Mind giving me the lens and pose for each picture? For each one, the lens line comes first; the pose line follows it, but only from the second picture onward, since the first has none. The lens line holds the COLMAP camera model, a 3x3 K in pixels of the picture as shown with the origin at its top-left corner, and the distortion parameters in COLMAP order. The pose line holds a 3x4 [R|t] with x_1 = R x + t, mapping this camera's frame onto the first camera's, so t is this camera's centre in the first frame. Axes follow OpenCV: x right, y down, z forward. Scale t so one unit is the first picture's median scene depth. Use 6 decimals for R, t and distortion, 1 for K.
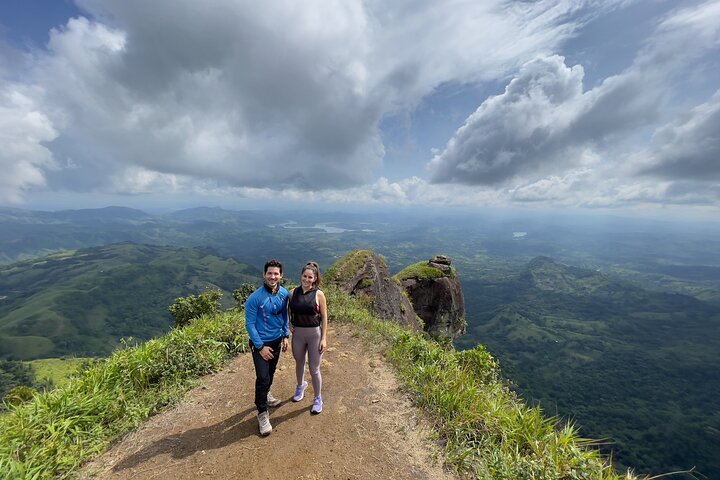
lens RADIAL K [[292.5, 0, 357.4], [0, 292.5, 237.9], [0, 0, 1]] dist [-0.001465, 0.000103]
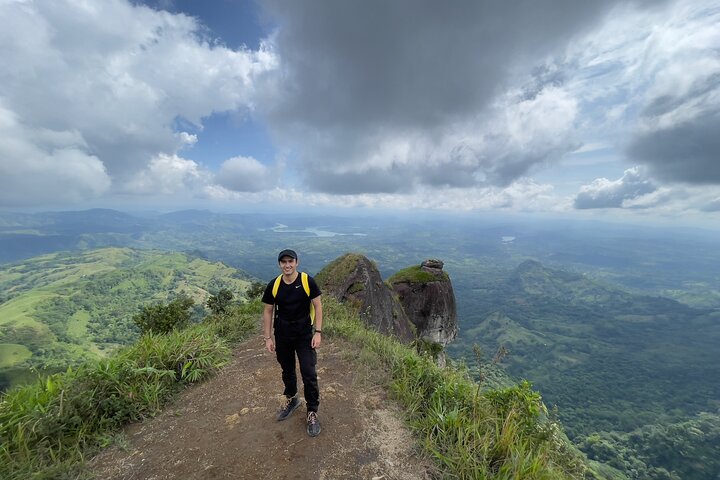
lens RADIAL K [[292.8, 0, 357.6], [0, 292.8, 238.1], [0, 0, 1]] dist [-0.002462, 0.000878]
pose [[0.999508, 0.003000, 0.031229, -0.000029], [-0.002601, 0.999915, -0.012805, 0.000605], [-0.031265, 0.012717, 0.999430, 0.005319]]
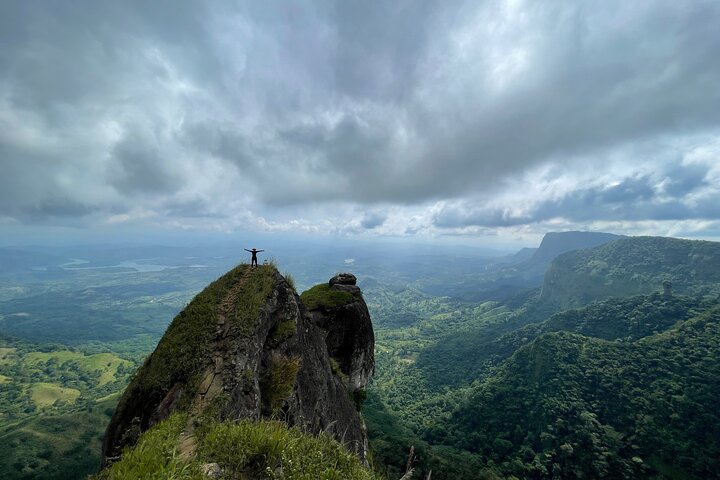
lens RADIAL K [[287.6, 0, 353.0], [0, 287.6, 236.1], [0, 0, 1]] dist [0.001580, -0.000697]
pose [[0.858222, -0.009058, 0.513199, -0.017682], [0.069337, 0.992725, -0.098430, 0.010362], [-0.508574, 0.120059, 0.852607, 0.094737]]
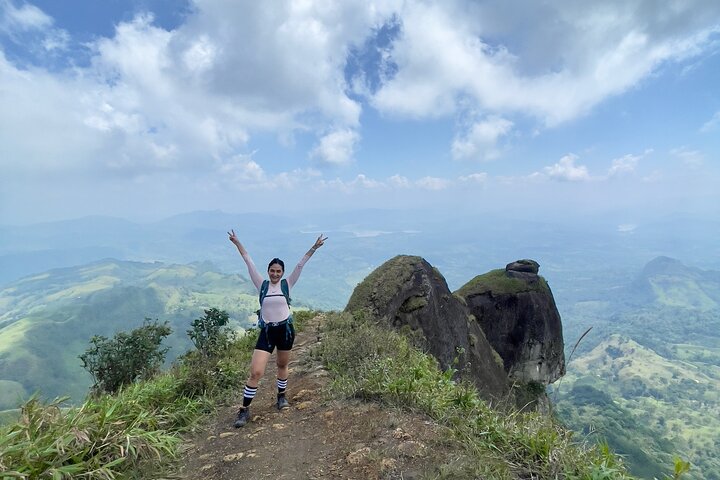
lens RADIAL K [[387.4, 0, 360.7], [0, 387.4, 227.4], [0, 0, 1]] dist [-0.001169, 0.000153]
pose [[0.994609, -0.045599, -0.093132, -0.001059], [0.041763, 0.998213, -0.042730, 0.002095], [0.094914, 0.038610, 0.994736, 0.015547]]
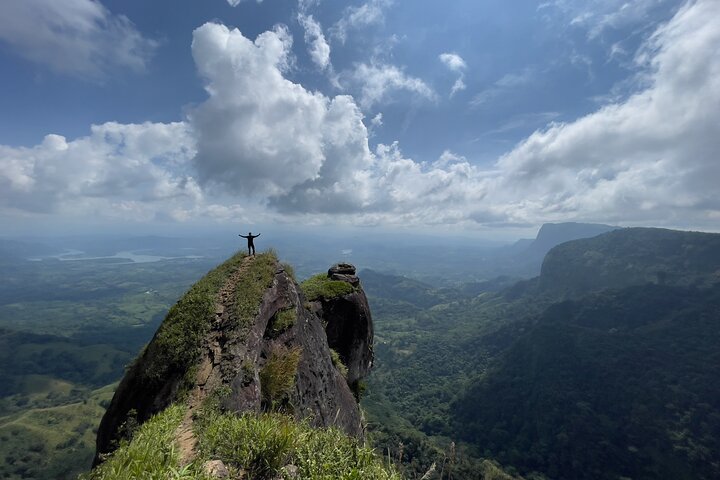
lens RADIAL K [[289.2, 0, 353.4], [0, 289.2, 225.6], [0, 0, 1]] dist [-0.013931, 0.006286]
pose [[0.853073, -0.005623, 0.521761, -0.017904], [0.068746, 0.992437, -0.101704, 0.010961], [-0.517243, 0.122630, 0.847008, 0.096657]]
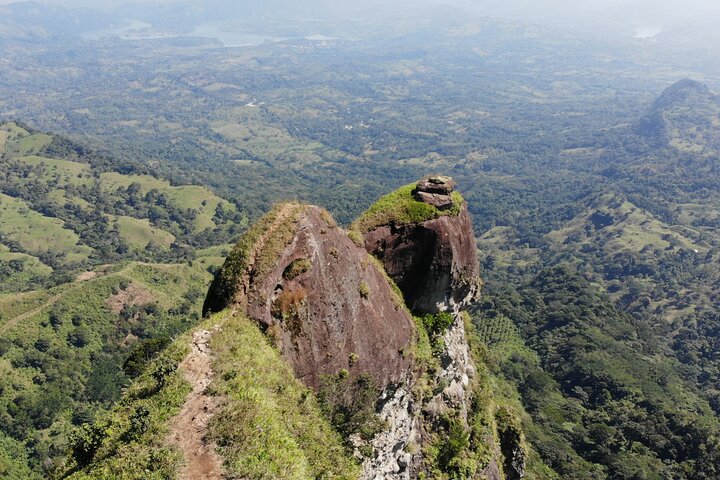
lens RADIAL K [[634.0, 0, 370.9], [0, 634.0, 240.0], [0, 0, 1]] dist [0.170456, -0.440863]
pose [[0.993037, -0.075849, 0.090130, 0.011019], [0.046424, 0.955186, 0.292342, -0.049598], [-0.108265, -0.286122, 0.952057, -0.049165]]
